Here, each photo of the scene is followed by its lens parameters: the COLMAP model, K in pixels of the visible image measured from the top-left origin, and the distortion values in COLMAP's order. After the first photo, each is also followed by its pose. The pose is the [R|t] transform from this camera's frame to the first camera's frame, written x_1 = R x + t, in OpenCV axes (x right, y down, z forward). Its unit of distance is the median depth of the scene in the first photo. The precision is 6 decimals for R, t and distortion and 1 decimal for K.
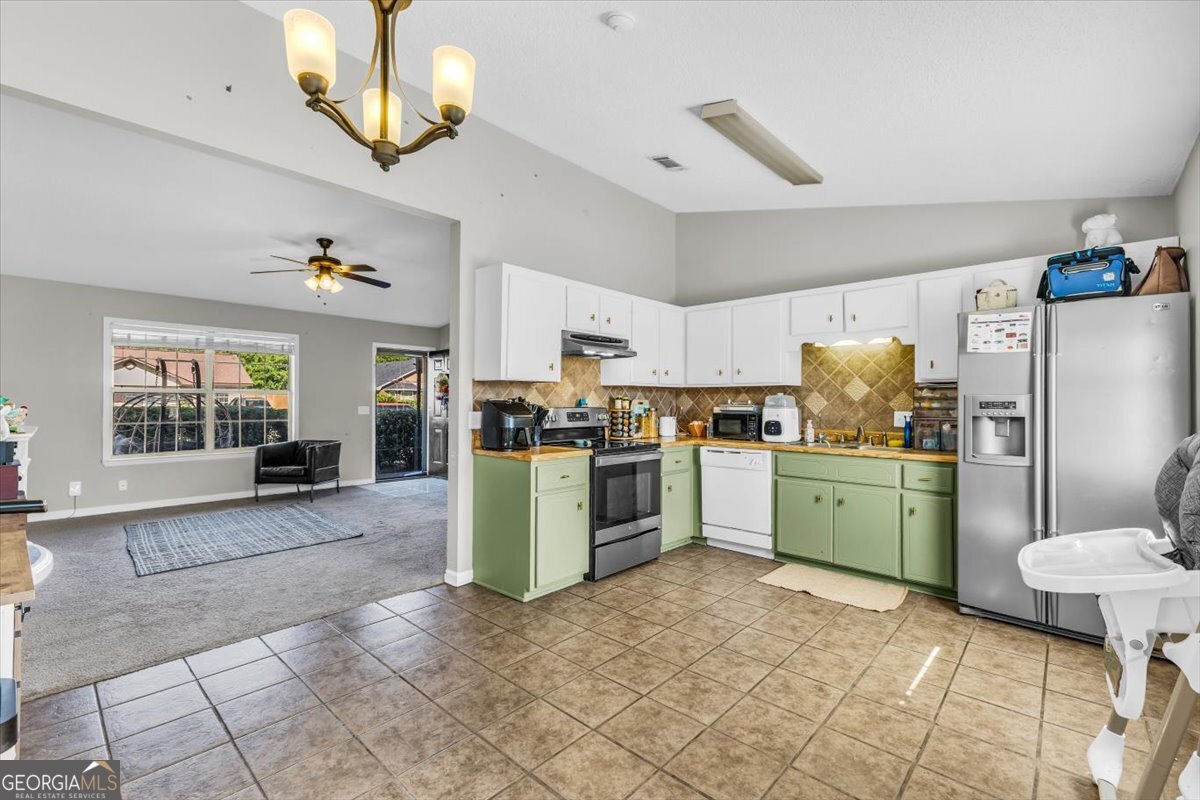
lens RADIAL K [[519.1, 0, 601.1], [0, 519.1, 398.2], [0, 0, 1]] dist [0.012754, -0.000057]
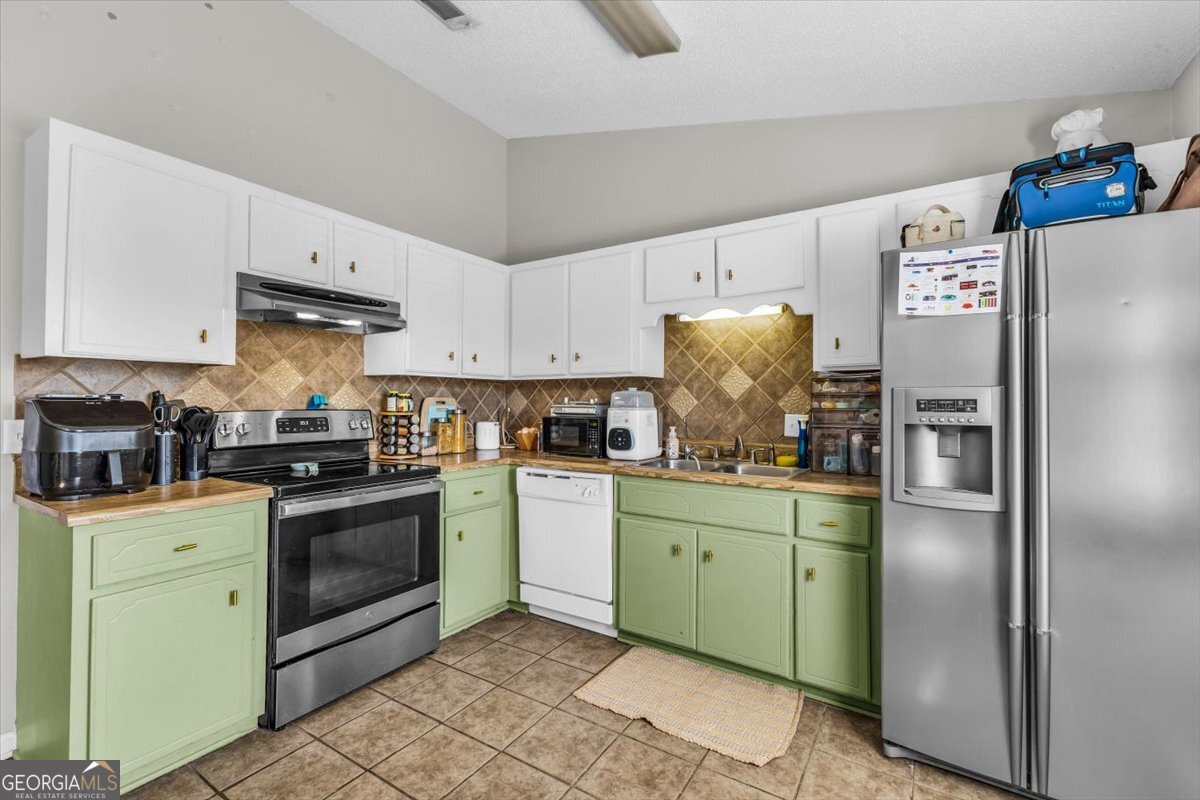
lens RADIAL K [[519.7, 0, 601.5], [0, 519.7, 399.7], [0, 0, 1]] dist [0.017247, -0.000483]
pose [[0.985859, 0.000685, 0.167575, 0.209697], [-0.001280, 0.999993, 0.003444, 0.003984], [-0.167572, -0.003610, 0.985853, 0.364360]]
